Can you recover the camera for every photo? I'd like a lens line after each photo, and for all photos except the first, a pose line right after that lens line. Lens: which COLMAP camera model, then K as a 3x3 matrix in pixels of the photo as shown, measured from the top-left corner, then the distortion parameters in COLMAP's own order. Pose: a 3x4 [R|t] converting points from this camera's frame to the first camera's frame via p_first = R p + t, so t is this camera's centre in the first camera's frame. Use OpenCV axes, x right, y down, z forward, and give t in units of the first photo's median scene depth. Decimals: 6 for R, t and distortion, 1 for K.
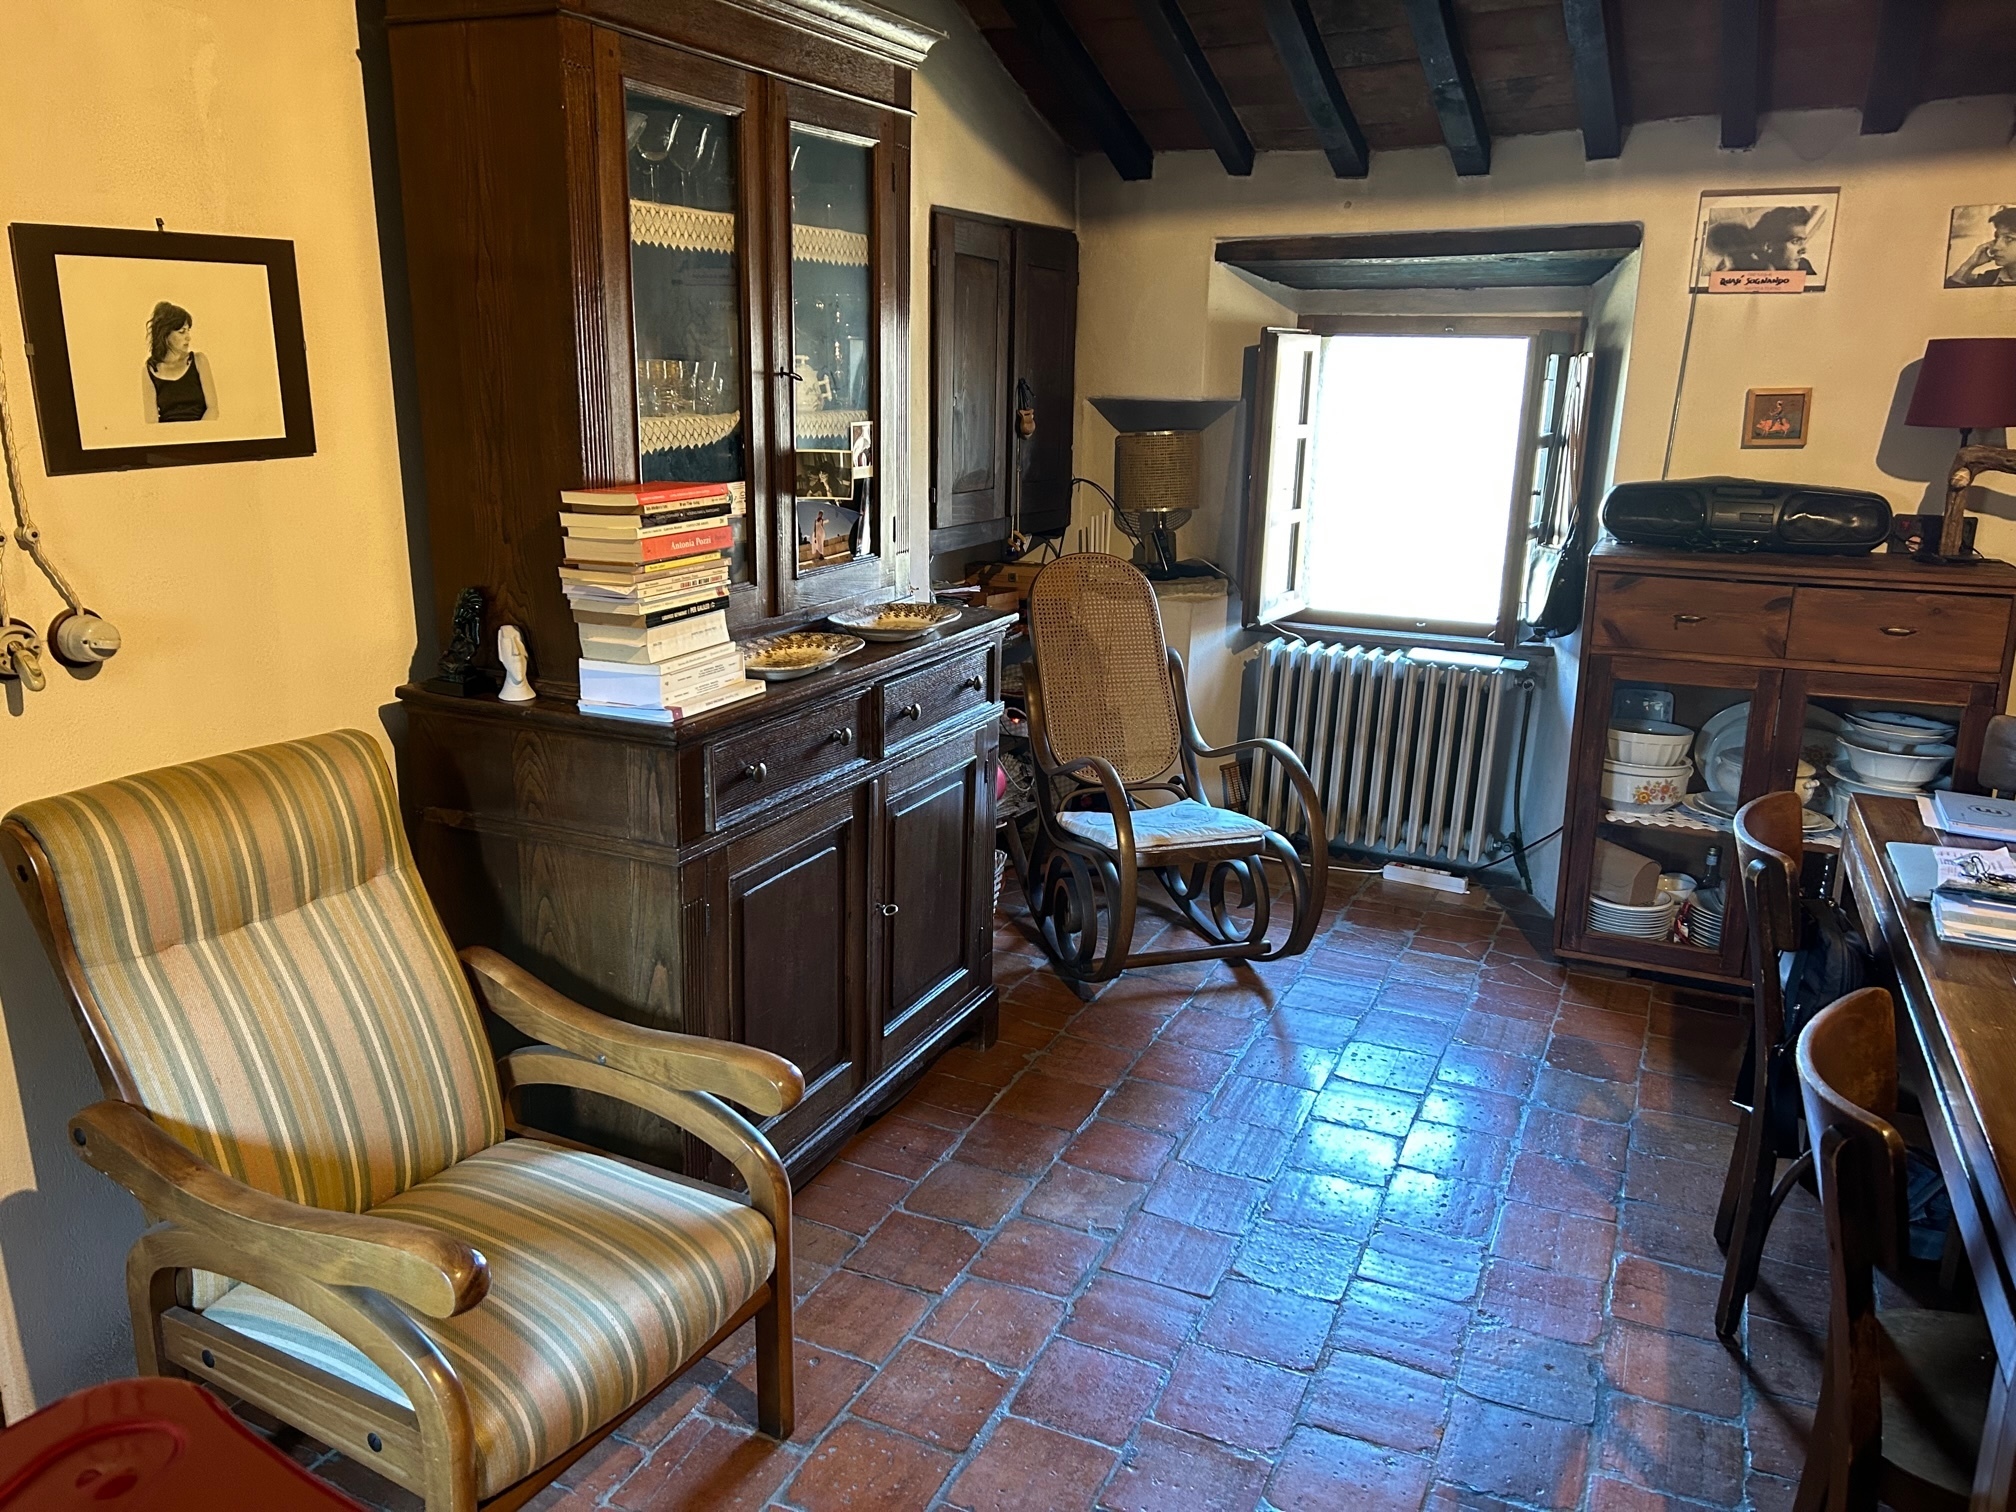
lens RADIAL K [[1424.4, 0, 1008.0], [0, 1424.4, 756.0], [0, 0, 1]] dist [-0.000374, -0.000964]
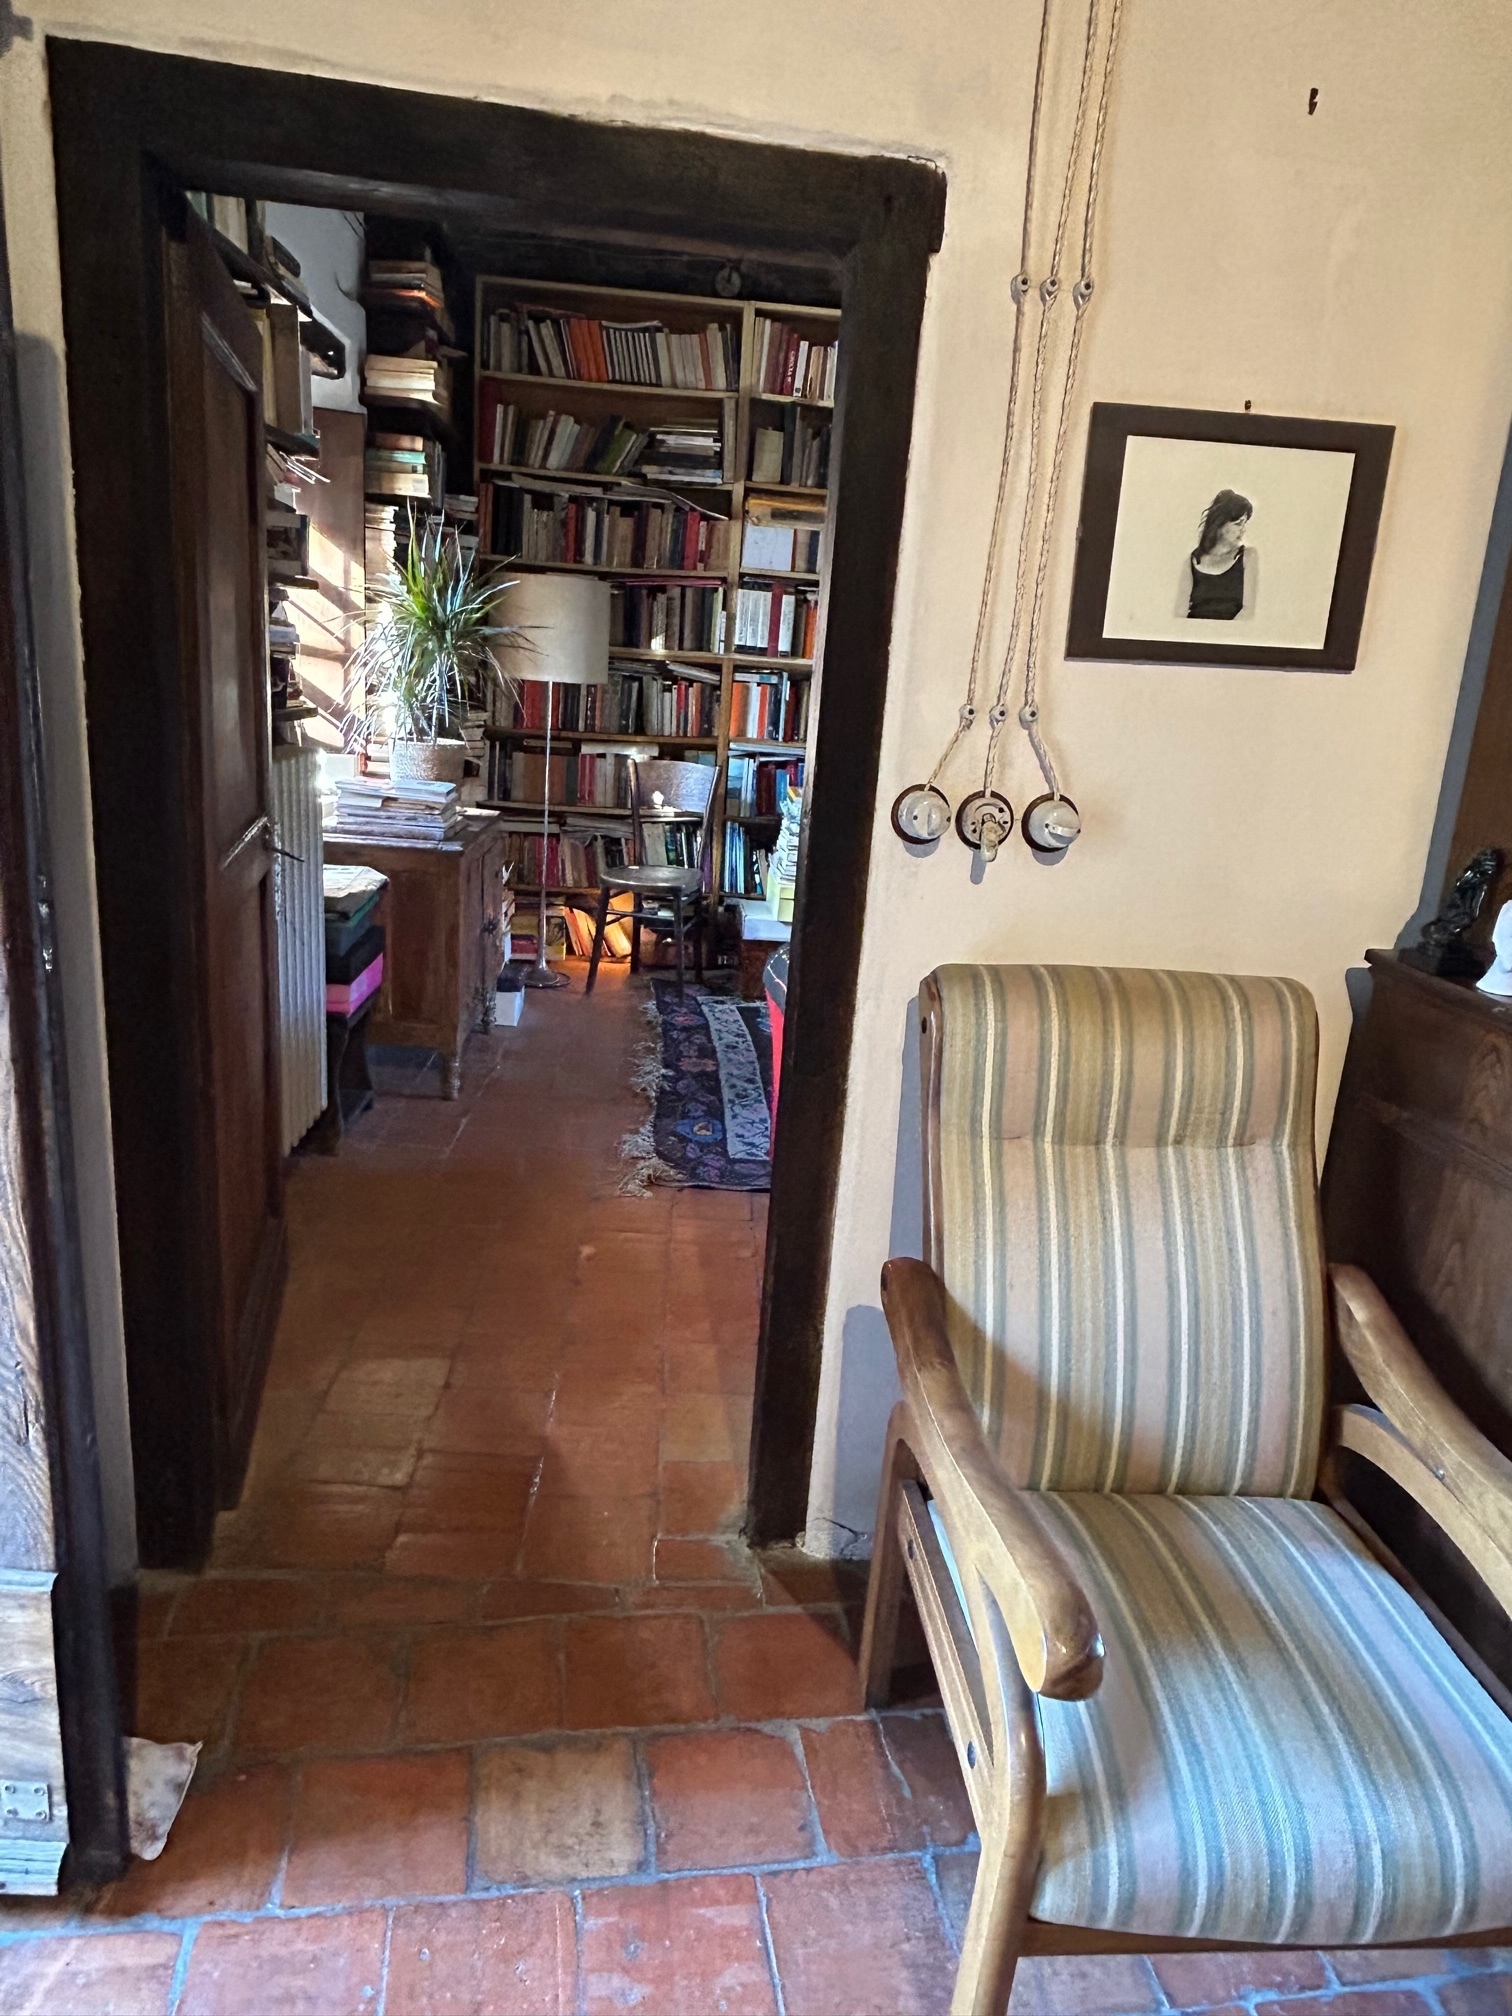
lens RADIAL K [[1305.6, 0, 756.0], [0, 1305.6, 1008.0], [0, 0, 1]] dist [-0.002763, 0.004691]
pose [[0.569472, 0.241822, -0.785636, -0.009467], [-0.263554, 0.959006, 0.104147, 0.001752], [0.778615, 0.147749, 0.609860, 0.278436]]
